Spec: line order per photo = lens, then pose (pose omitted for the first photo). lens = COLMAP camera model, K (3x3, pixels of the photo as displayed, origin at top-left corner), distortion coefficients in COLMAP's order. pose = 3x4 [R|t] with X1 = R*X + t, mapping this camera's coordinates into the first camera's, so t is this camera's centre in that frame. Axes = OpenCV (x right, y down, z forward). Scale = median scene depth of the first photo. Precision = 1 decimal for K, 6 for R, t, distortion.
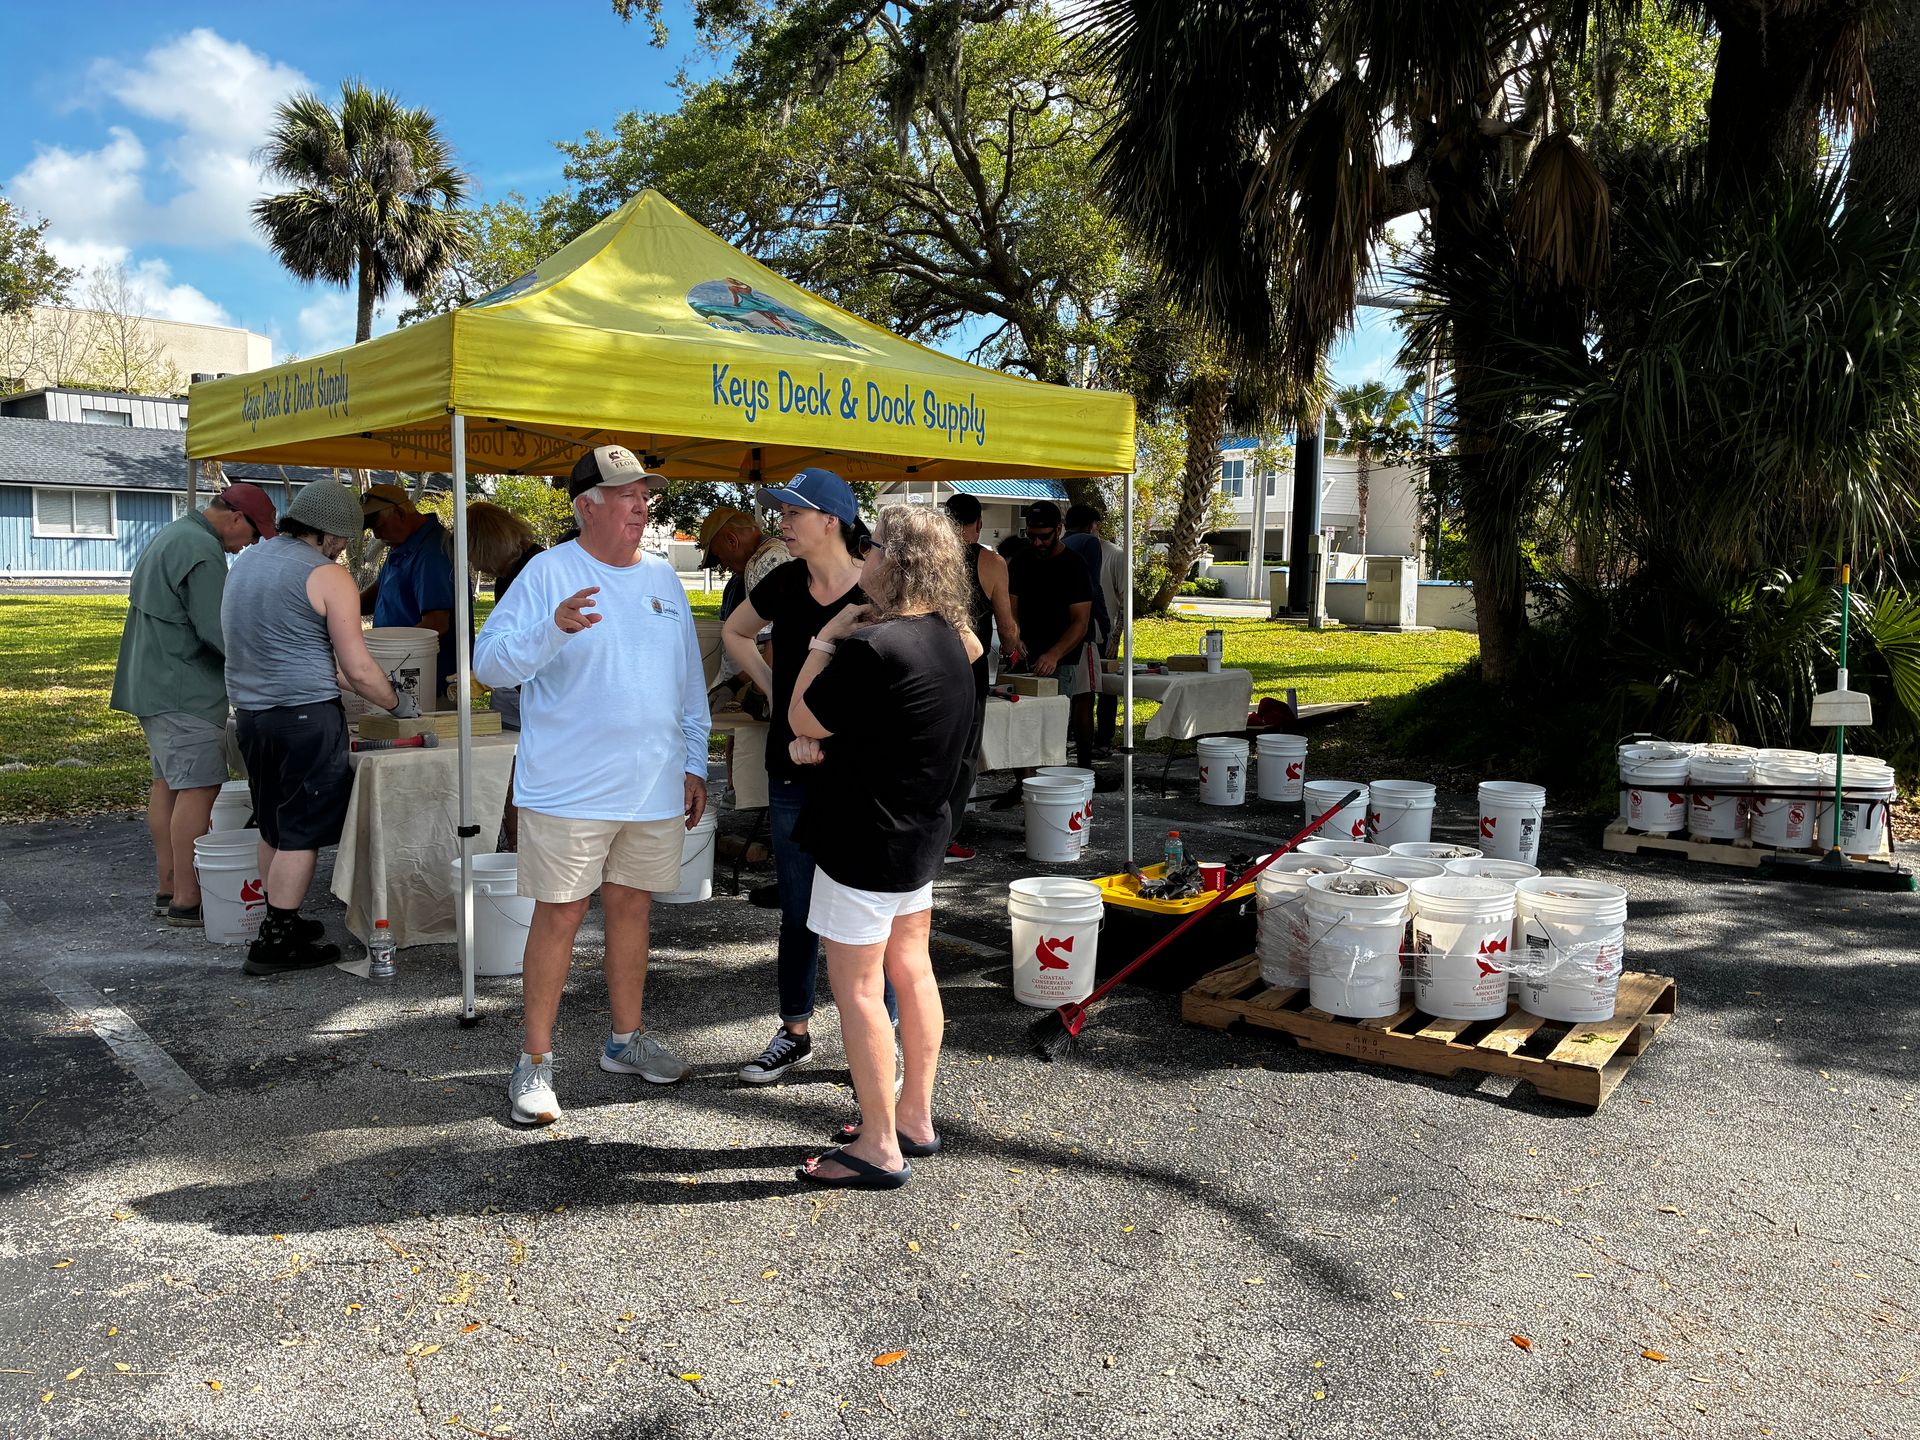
lens RADIAL K [[1484.6, 0, 1001.5], [0, 1484.6, 713.5], [0, 0, 1]] dist [0.043658, -0.047720]
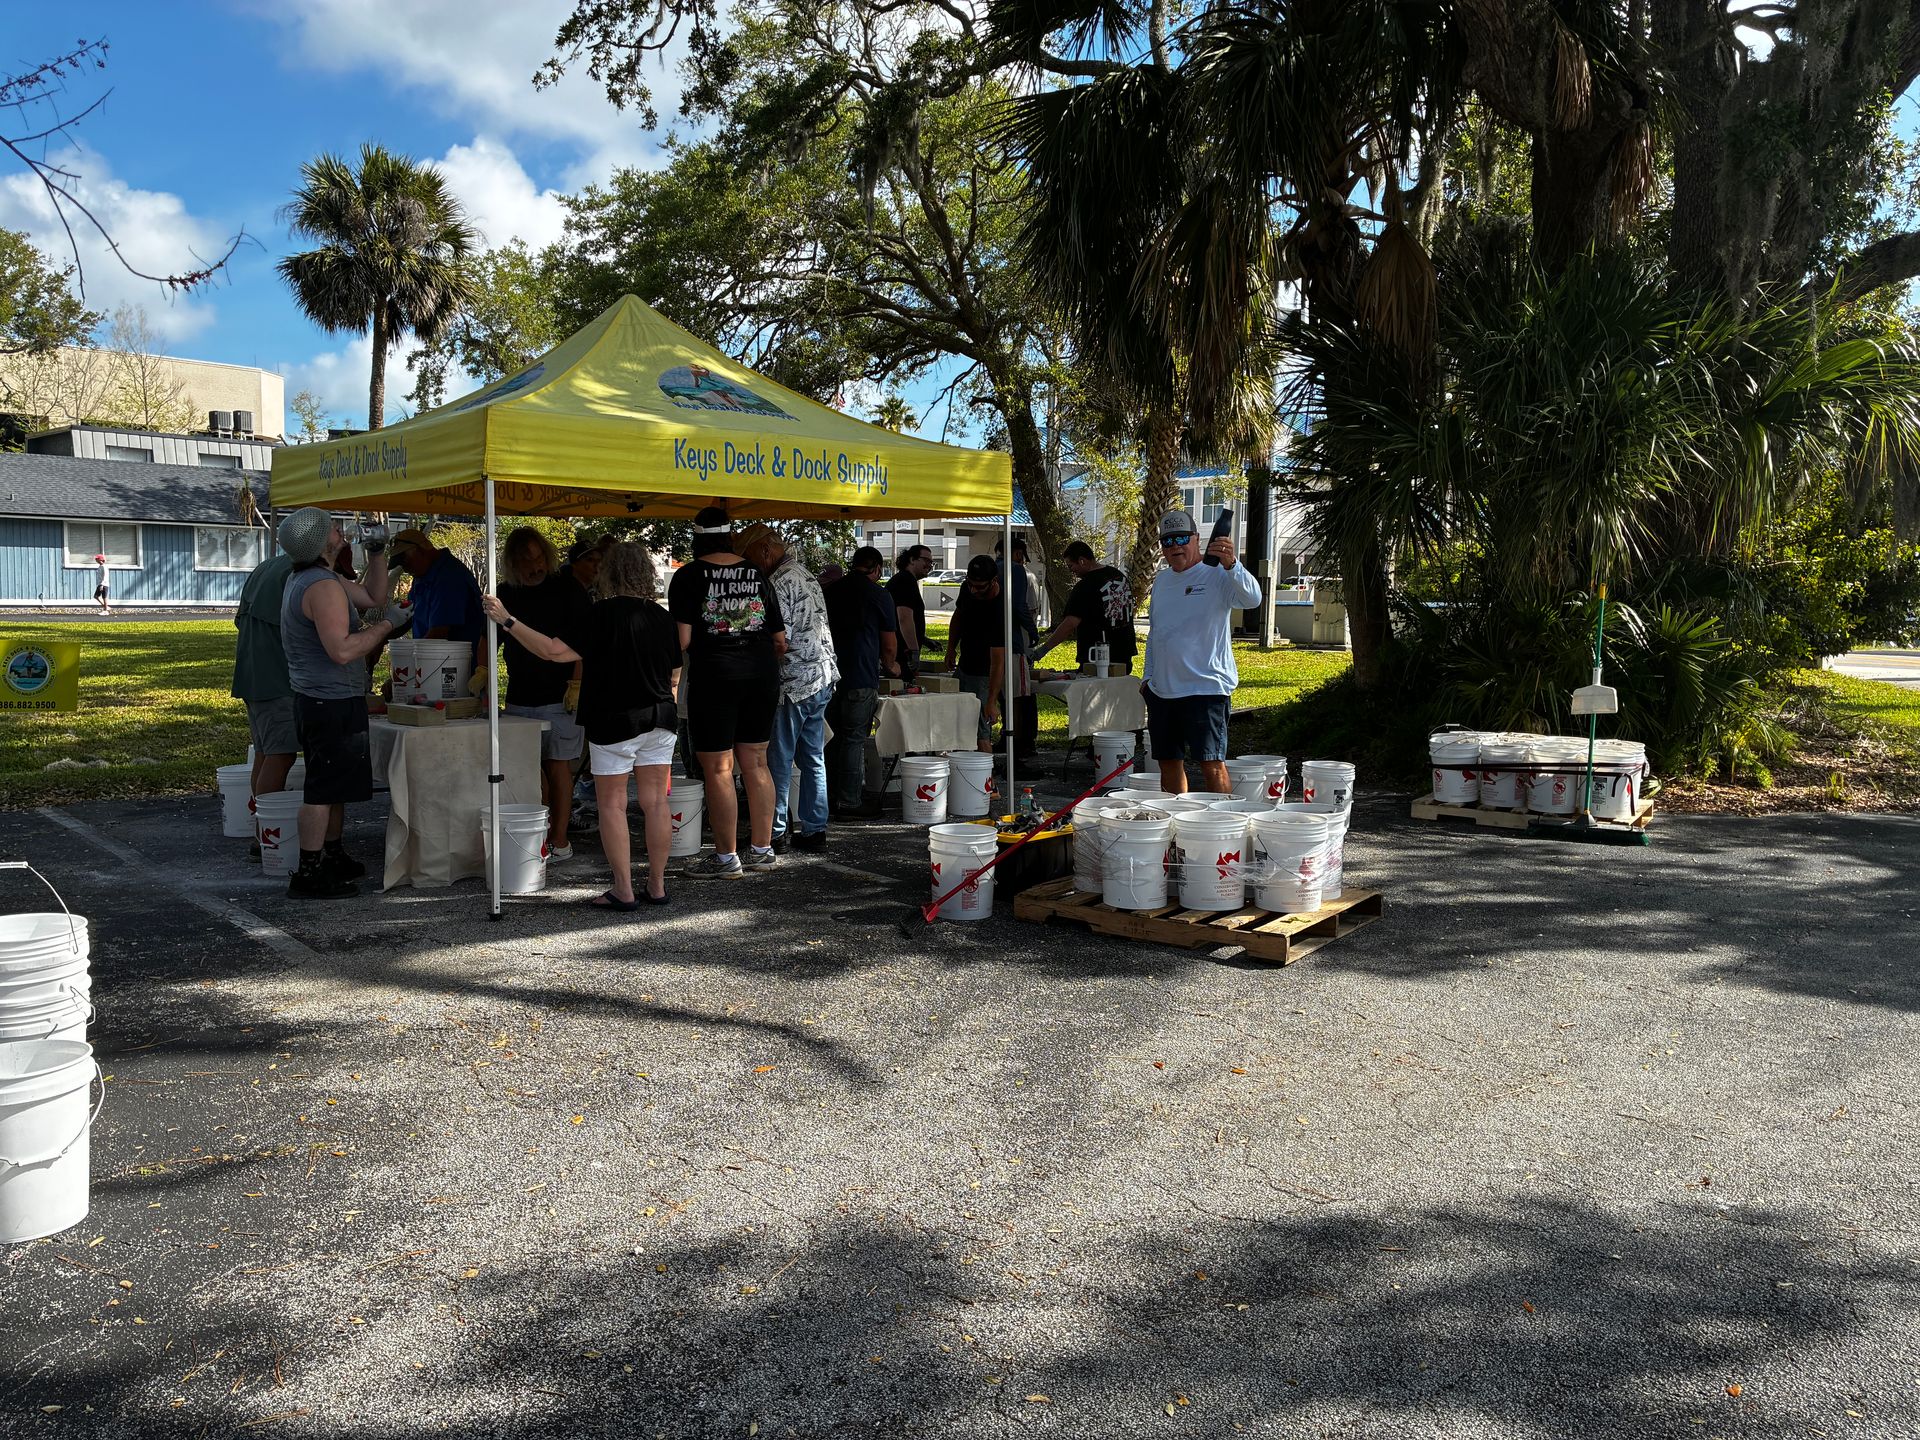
lens RADIAL K [[1479.1, 0, 972.9], [0, 1479.1, 720.8], [0, 0, 1]] dist [0.061005, -0.091066]
pose [[0.999860, -0.003592, -0.016365, 0.019262], [0.003400, 0.999925, -0.011739, 0.007465], [0.016406, 0.011682, 0.999797, -0.066578]]
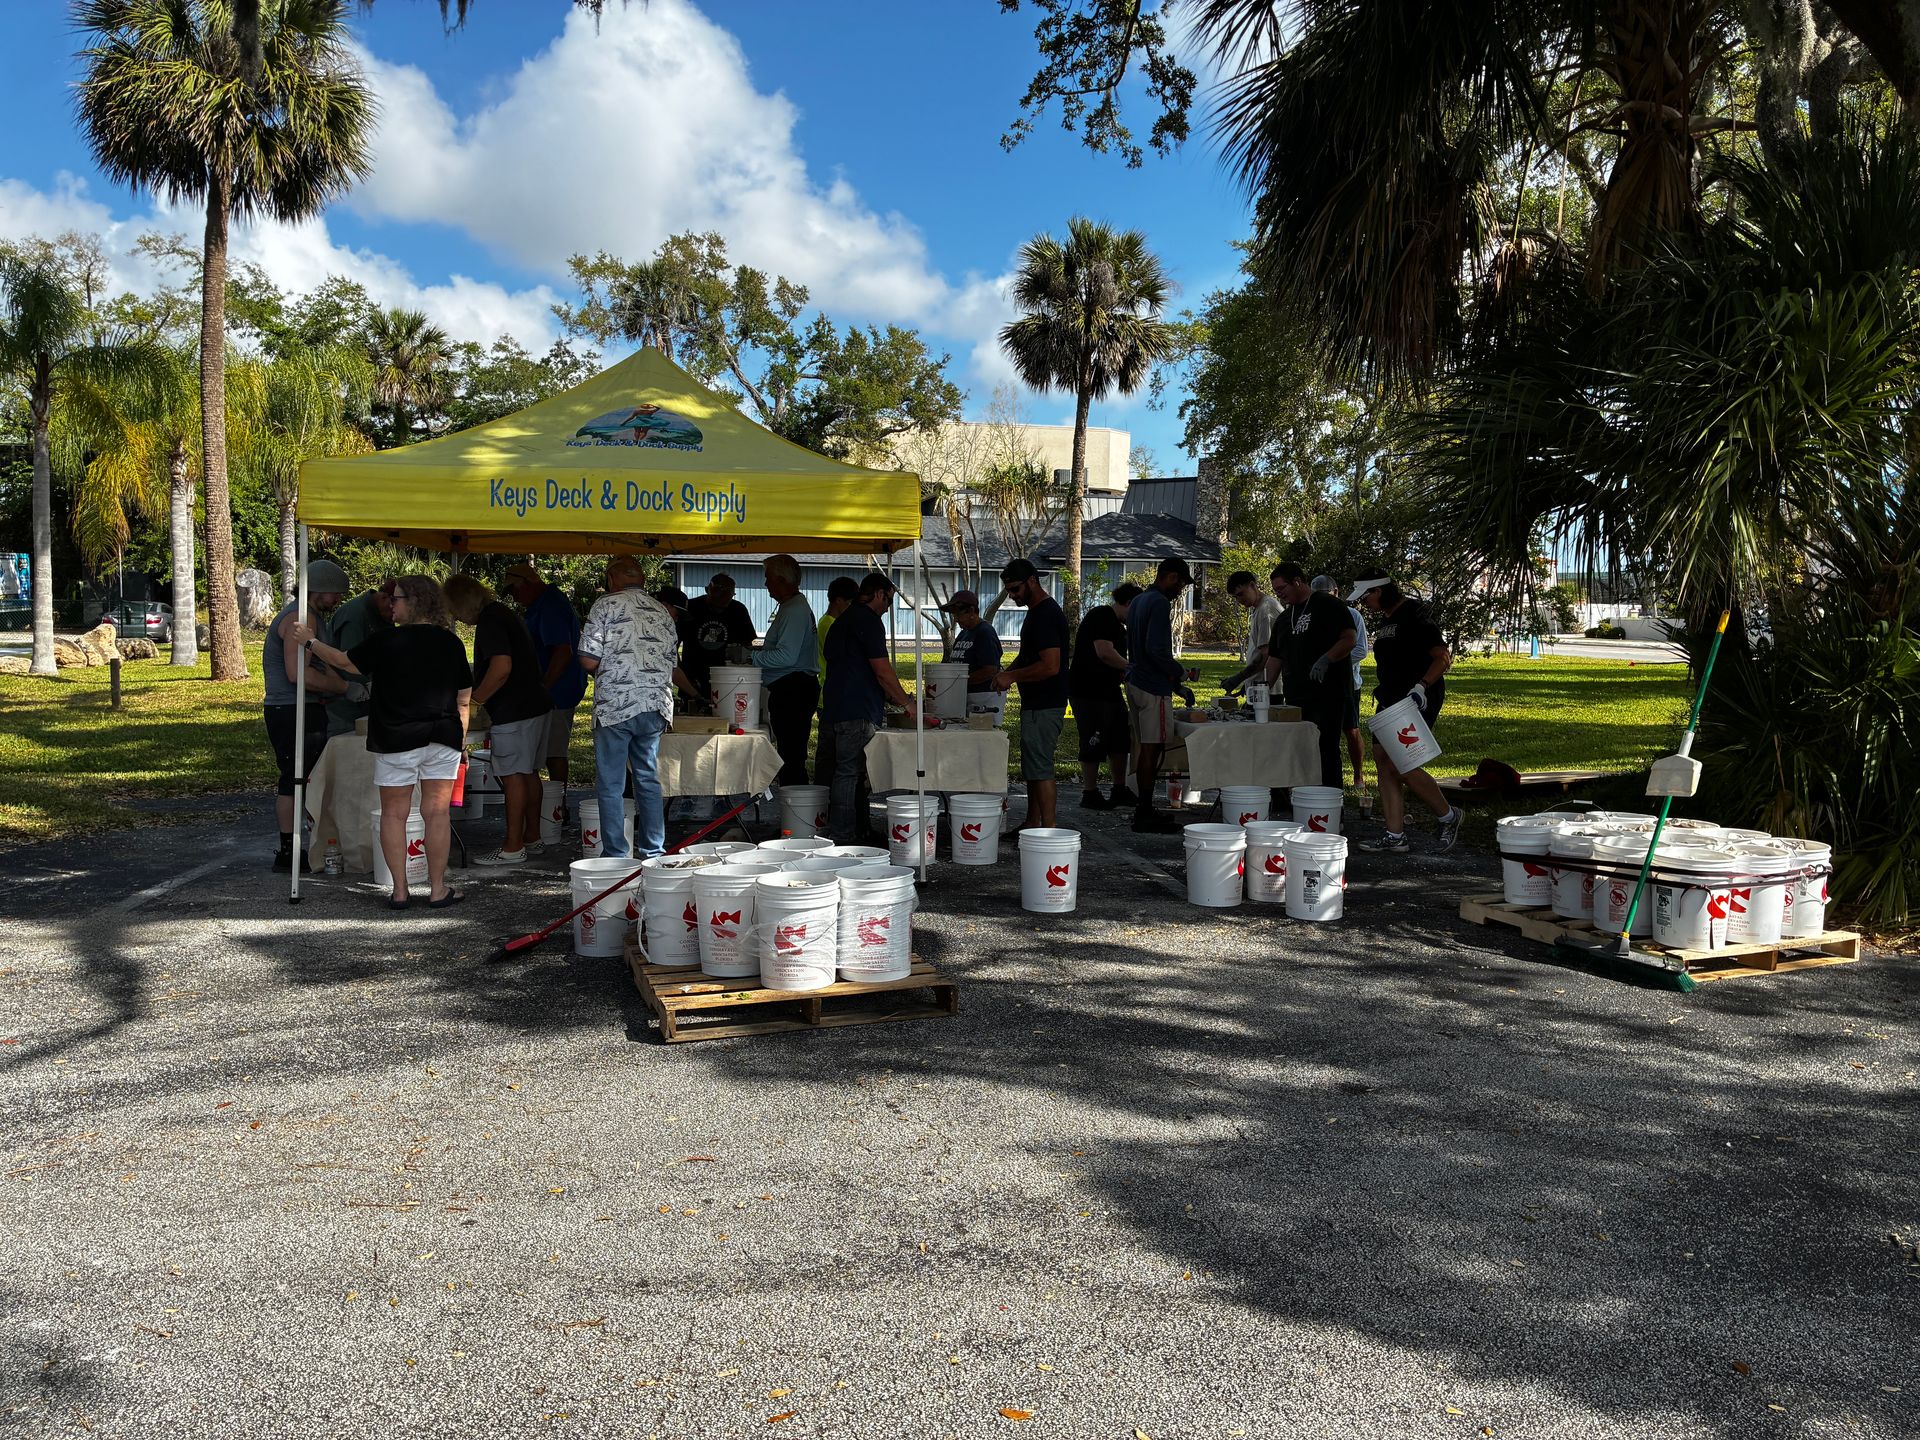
lens RADIAL K [[1501.6, 0, 958.0], [0, 1501.6, 701.1], [0, 0, 1]] dist [0.024304, 0.002599]
pose [[0.811494, 0.023726, -0.583879, 0.206196], [-0.054266, 0.997917, -0.034870, 0.001782], [0.581836, 0.059981, 0.811091, 0.016298]]
